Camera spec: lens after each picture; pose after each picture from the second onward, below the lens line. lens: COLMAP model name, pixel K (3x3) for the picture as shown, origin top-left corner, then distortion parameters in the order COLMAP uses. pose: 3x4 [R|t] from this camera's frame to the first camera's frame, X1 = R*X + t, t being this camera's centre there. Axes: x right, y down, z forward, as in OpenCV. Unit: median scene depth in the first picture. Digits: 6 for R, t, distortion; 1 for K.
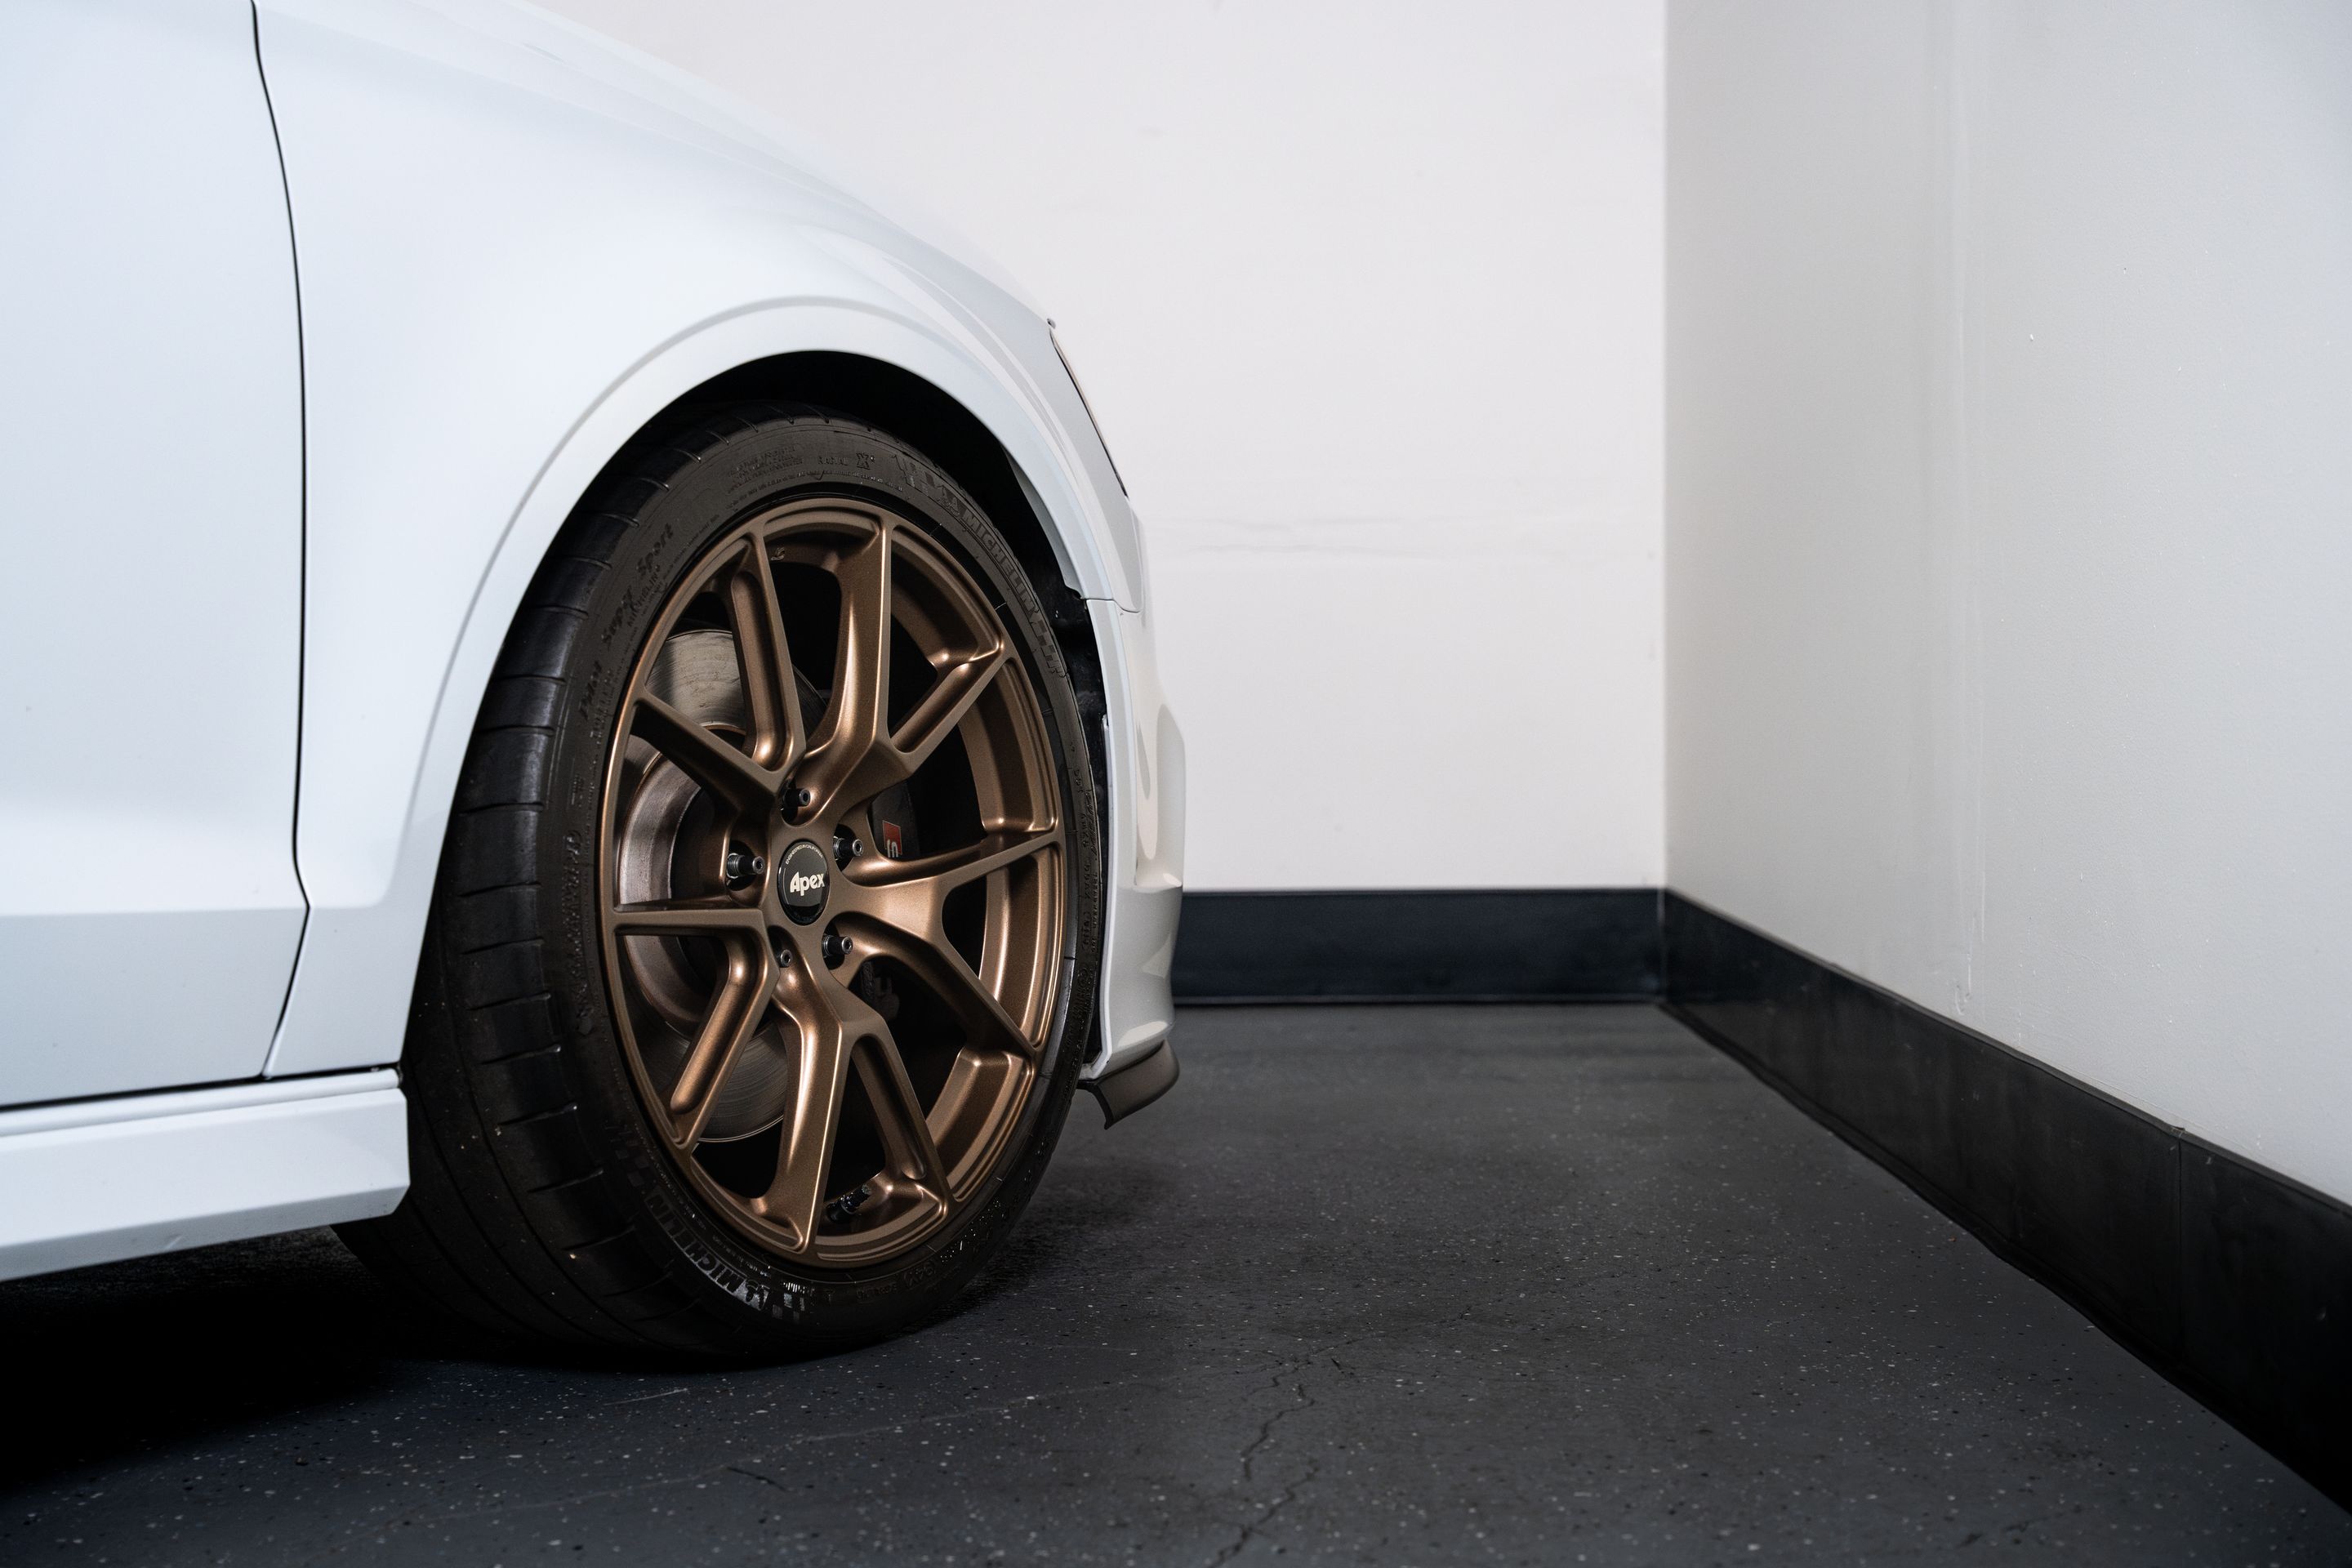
lens RADIAL K [[4369.1, 0, 1176.0], [0, 4369.1, 784.0], [0, 0, 1]] dist [0.293889, 0.113453]
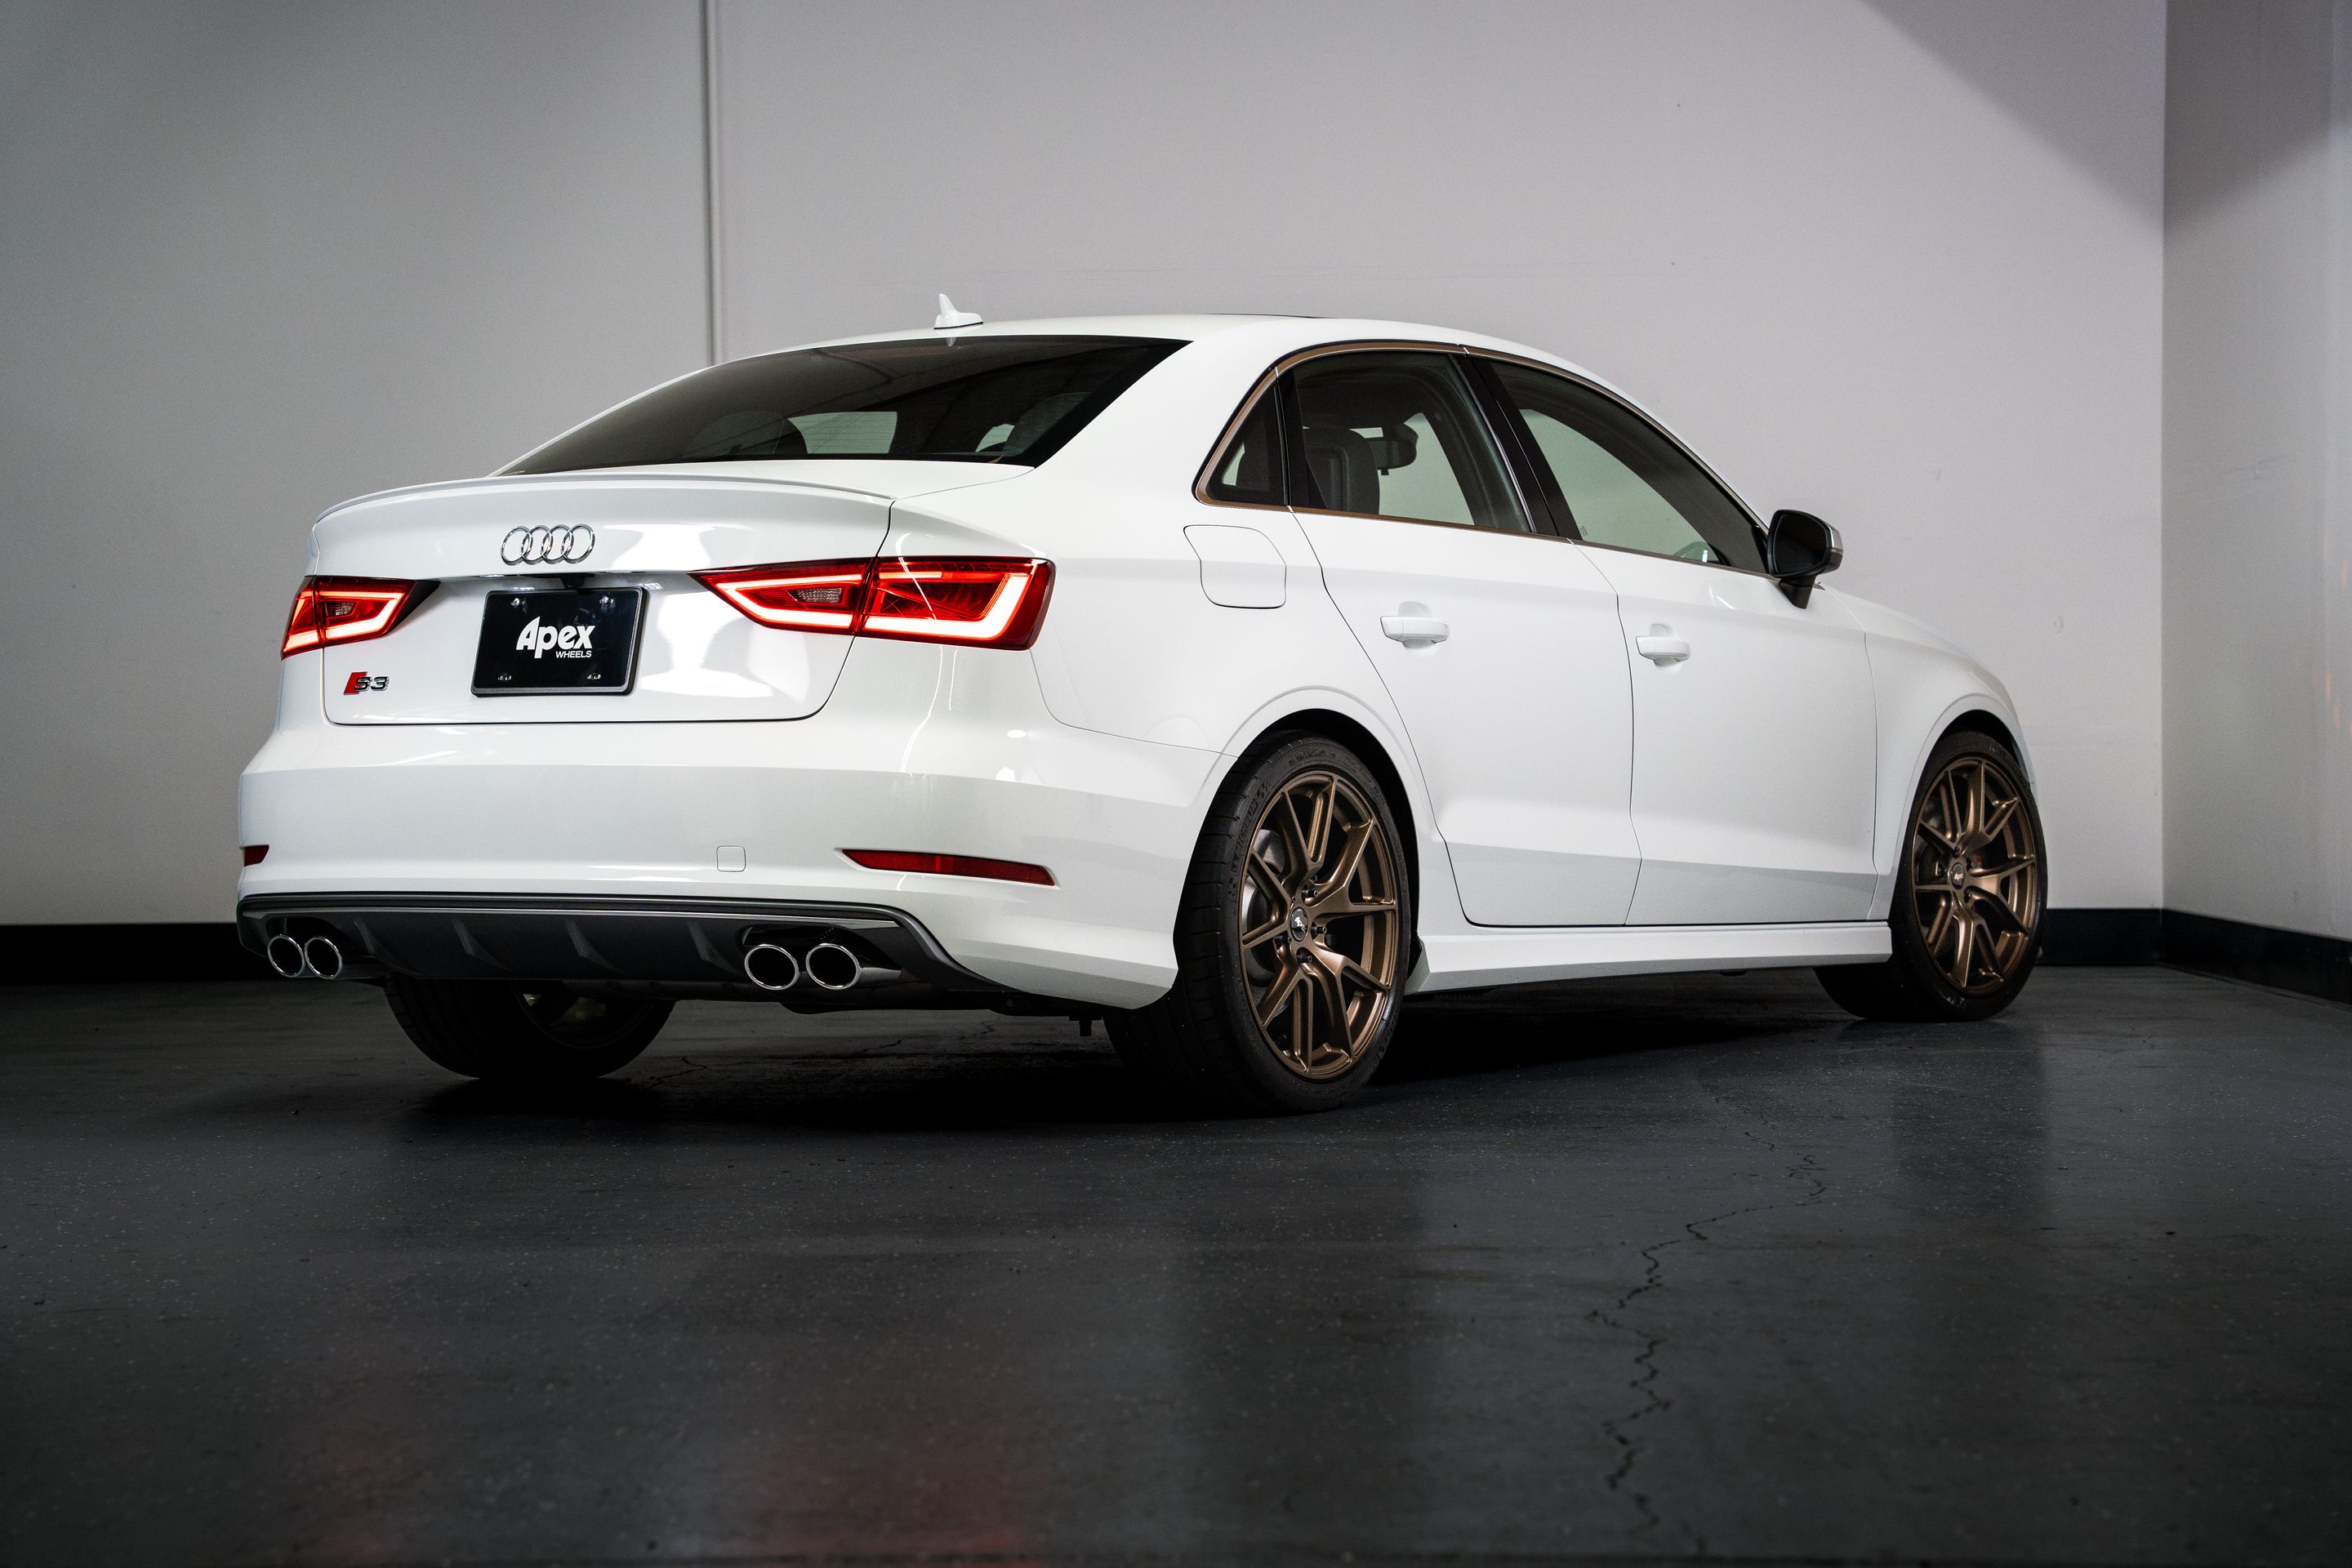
lens RADIAL K [[4612.5, 0, 1176.0], [0, 4612.5, 784.0], [0, 0, 1]] dist [0.333672, 0.270524]
pose [[0.998982, 0.001952, -0.045064, -0.495601], [-0.003014, 0.999719, -0.023530, 0.036996], [0.045006, 0.023642, 0.998707, -2.381899]]
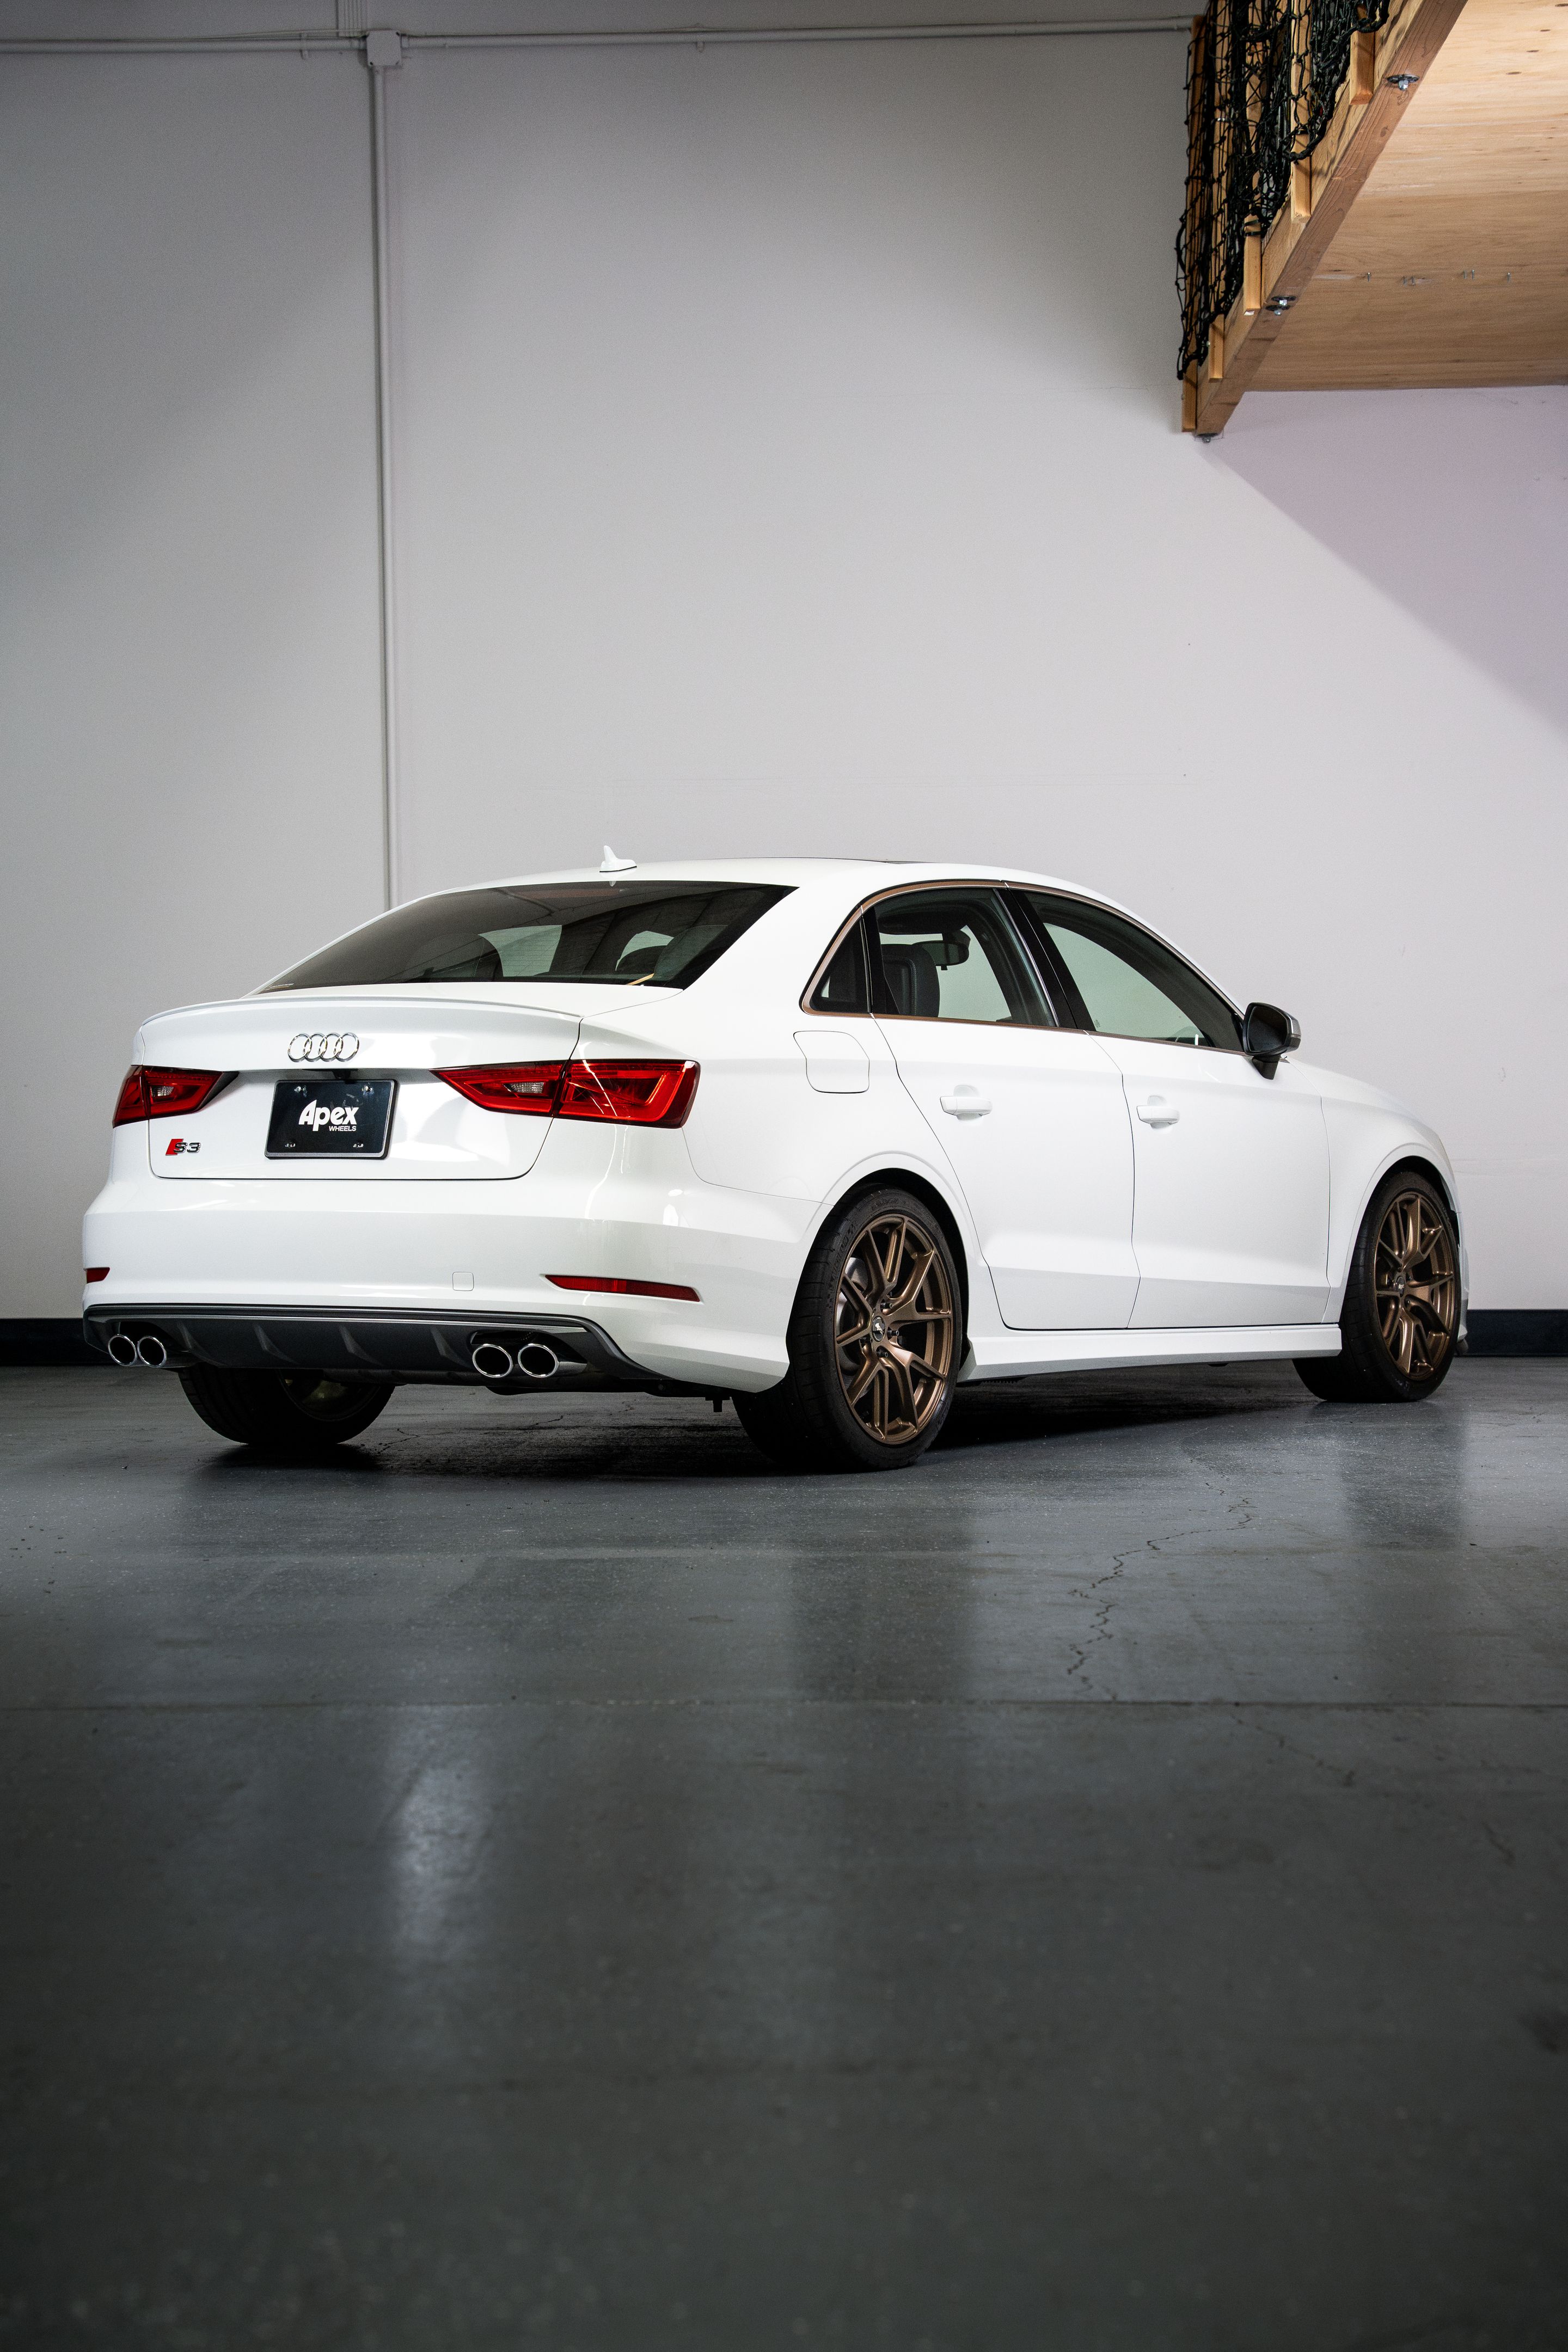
lens RADIAL K [[4624.9, 0, 784.0], [0, 4624.9, 1176.0], [0, 0, 1]] dist [0.316245, 0.288587]
pose [[0.999334, 0.004117, -0.036248, -0.488681], [-0.004897, 0.999758, -0.021450, 0.015111], [0.036151, 0.021614, 0.999113, -3.251165]]
